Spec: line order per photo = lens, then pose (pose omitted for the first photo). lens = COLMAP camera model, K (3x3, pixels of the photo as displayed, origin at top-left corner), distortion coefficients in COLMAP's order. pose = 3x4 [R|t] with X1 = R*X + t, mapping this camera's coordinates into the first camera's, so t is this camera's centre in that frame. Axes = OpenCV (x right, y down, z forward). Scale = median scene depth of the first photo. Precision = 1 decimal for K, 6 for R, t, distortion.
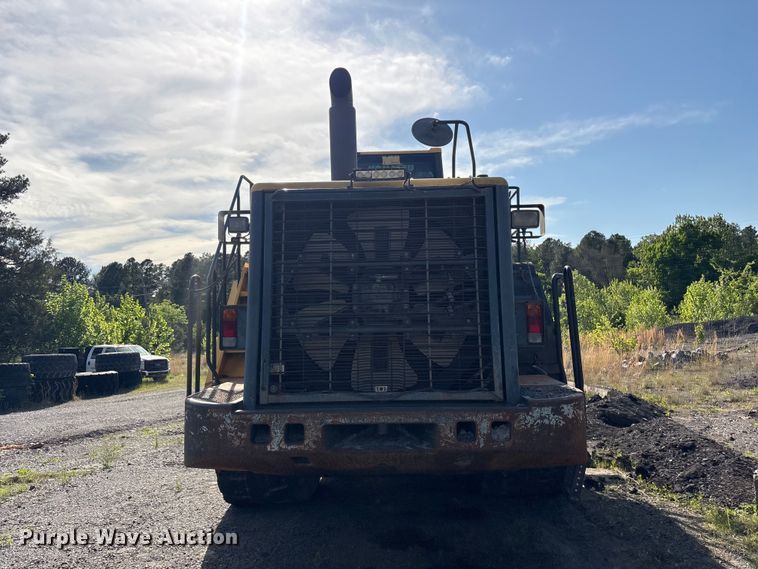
lens RADIAL K [[582.7, 0, 380.1], [0, 582.7, 278.7], [0, 0, 1]] dist [0.070368, -0.067376]
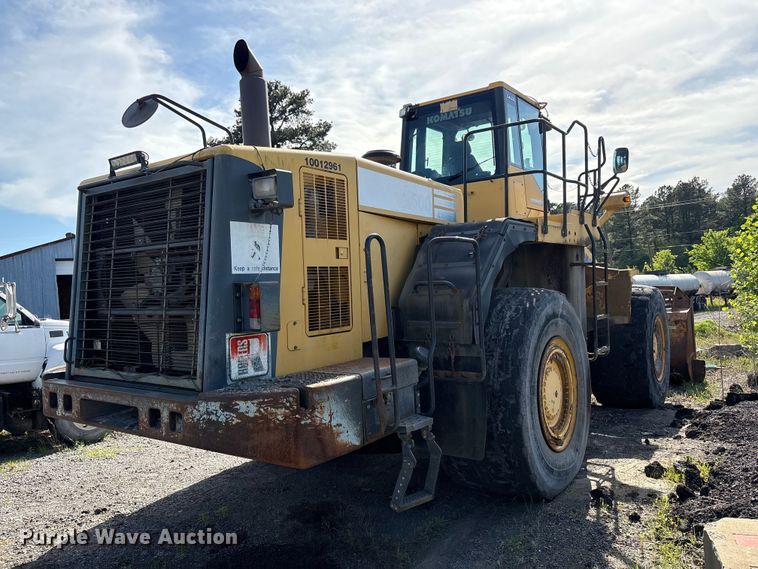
lens RADIAL K [[579.5, 0, 380.1], [0, 579.5, 287.7], [0, 0, 1]] dist [0.035949, -0.002772]
pose [[0.829321, -0.004688, -0.558753, 0.970275], [0.060703, 0.994802, 0.081752, -0.013960], [0.555465, -0.101717, 0.825295, 0.408974]]
